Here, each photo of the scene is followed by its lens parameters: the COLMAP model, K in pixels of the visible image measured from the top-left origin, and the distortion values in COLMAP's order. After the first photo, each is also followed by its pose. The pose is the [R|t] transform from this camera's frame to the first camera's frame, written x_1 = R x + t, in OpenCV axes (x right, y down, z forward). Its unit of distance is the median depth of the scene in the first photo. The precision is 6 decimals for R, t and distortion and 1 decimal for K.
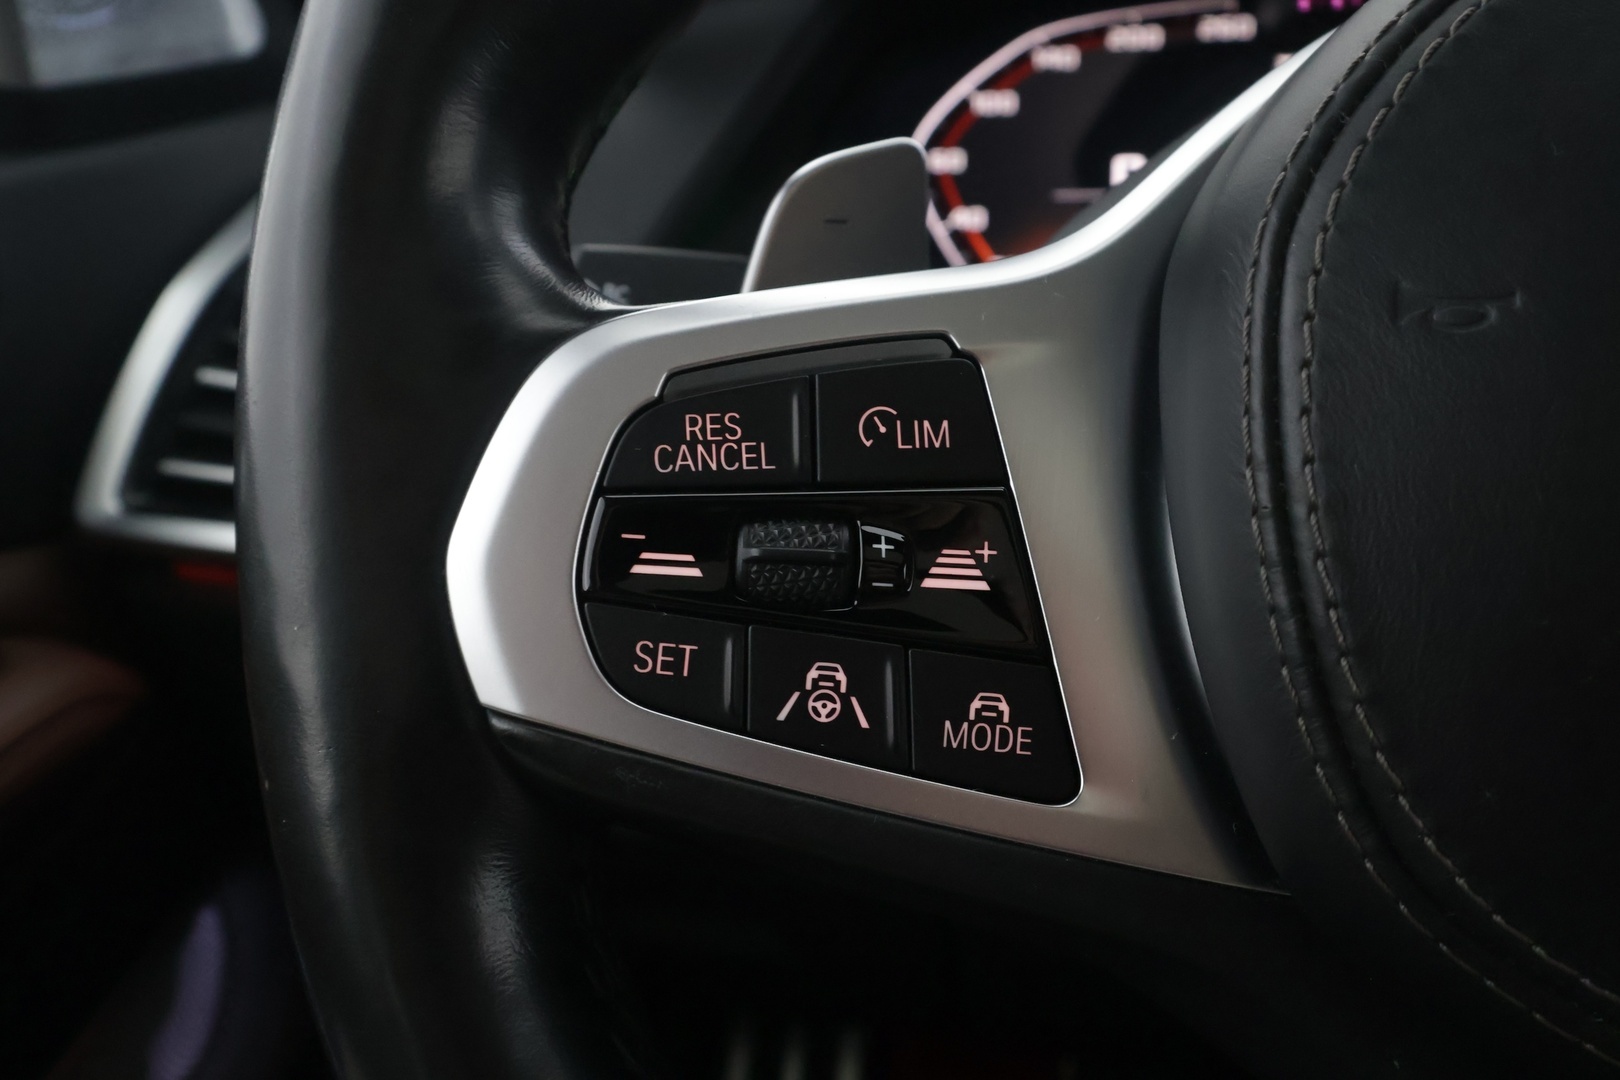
lens RADIAL K [[1268.5, 0, 806.3], [0, 1268.5, 533.8], [0, 0, 1]] dist [0.002178, 0.009529]
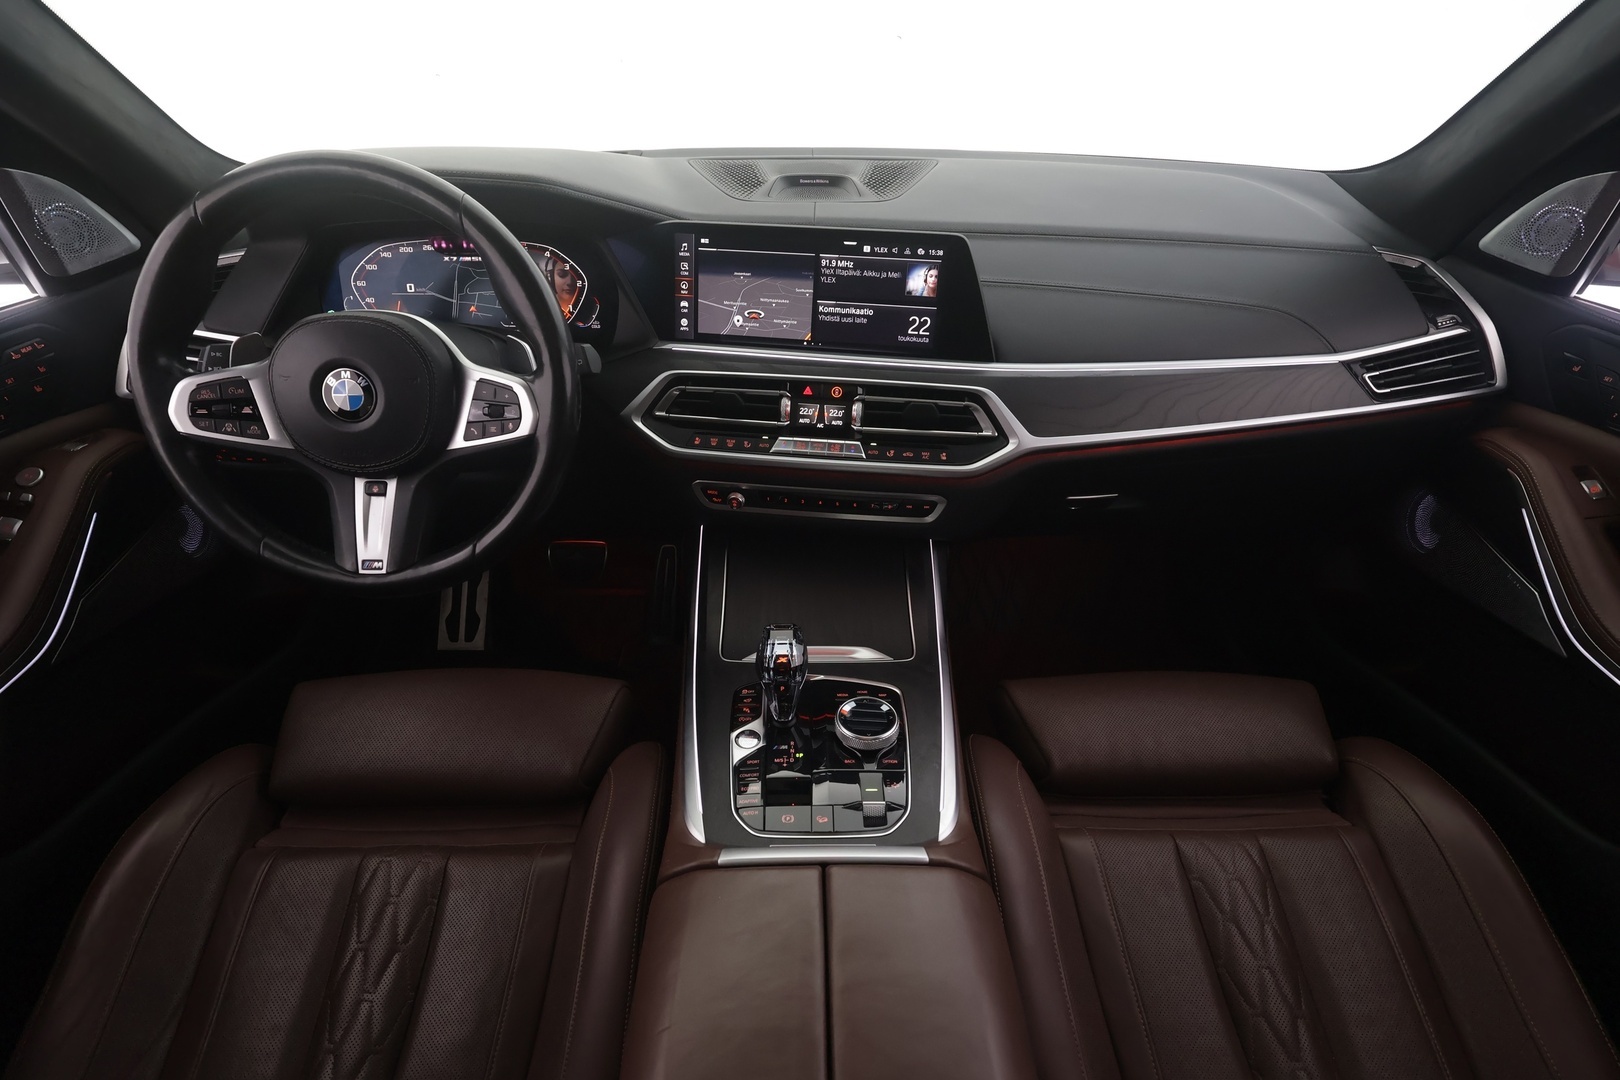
lens RADIAL K [[746.9, 0, 808.6], [0, 746.9, 541.8], [0, 0, 1]] dist [-0.000208, 0.002081]
pose [[0.979024, -0.085617, 0.184882, 2.500857], [0.034660, 0.964183, 0.262964, -0.267763], [-0.200774, -0.251040, 0.946926, -4.074256]]
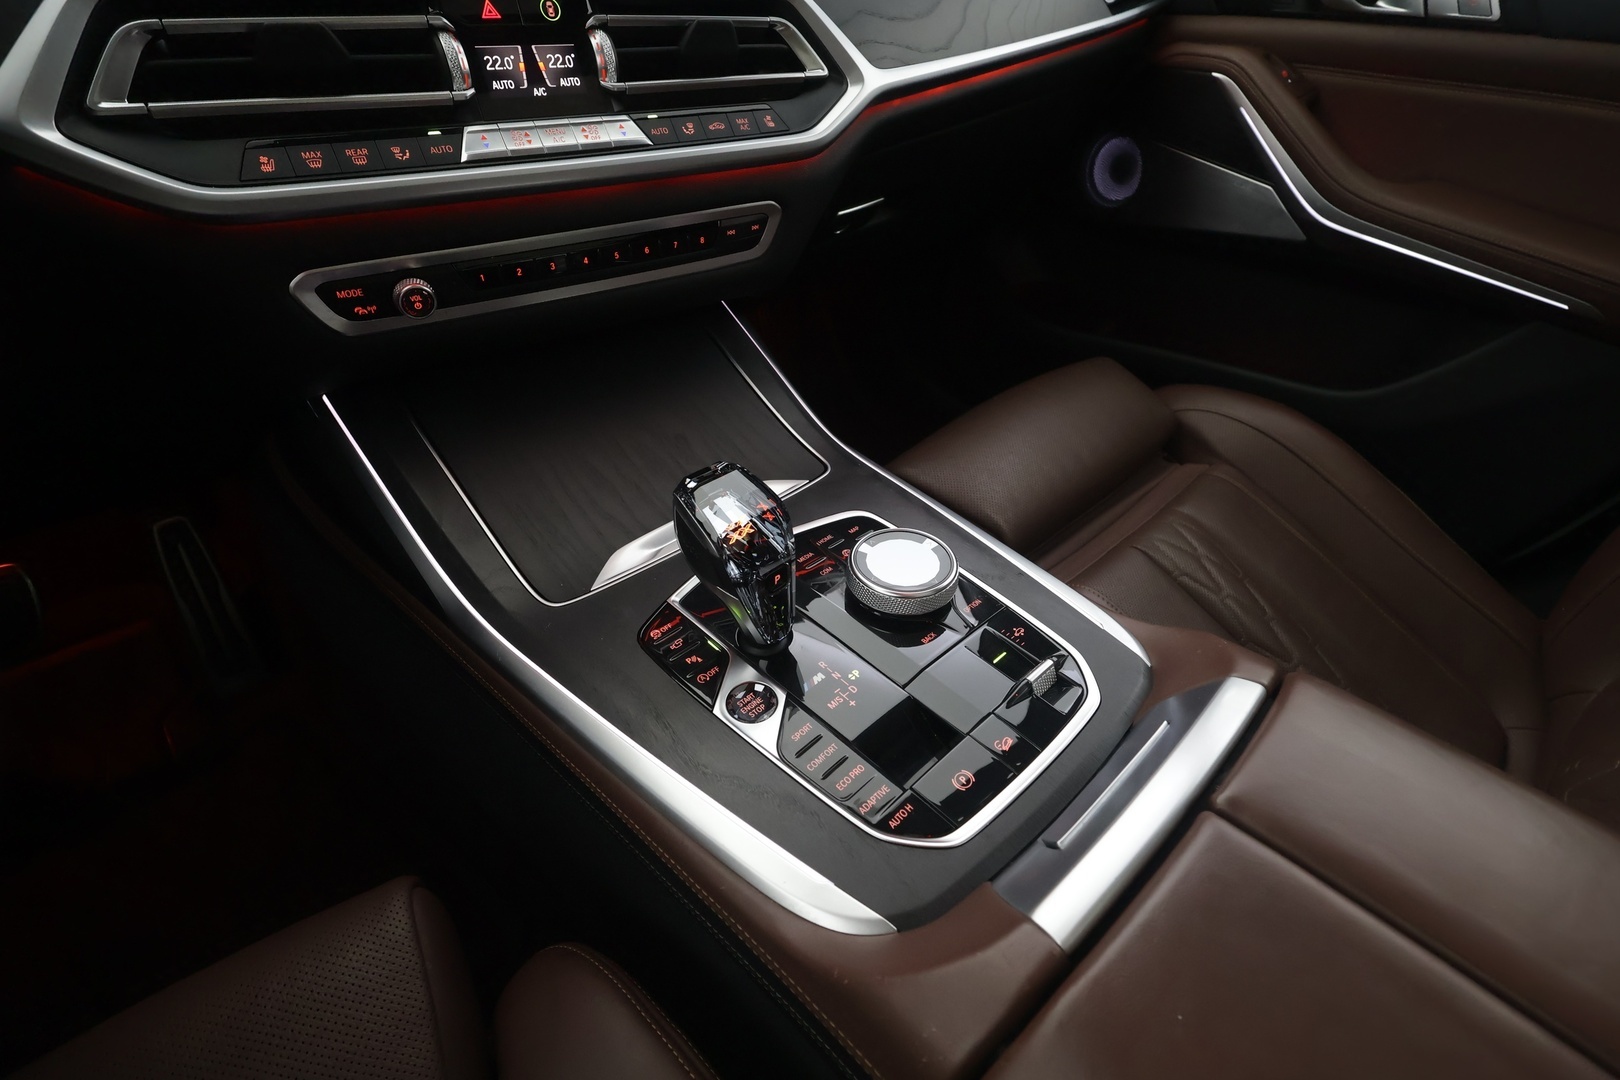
lens RADIAL K [[746.9, 0, 806.6], [0, 746.9, 539.1], [0, 0, 1]] dist [-0.000208, 0.002081]
pose [[0.587542, -0.480269, 0.651258, 1.704737], [0.172233, 0.860603, 0.479268, 0.628974], [-0.790652, -0.169421, 0.588358, -1.251577]]
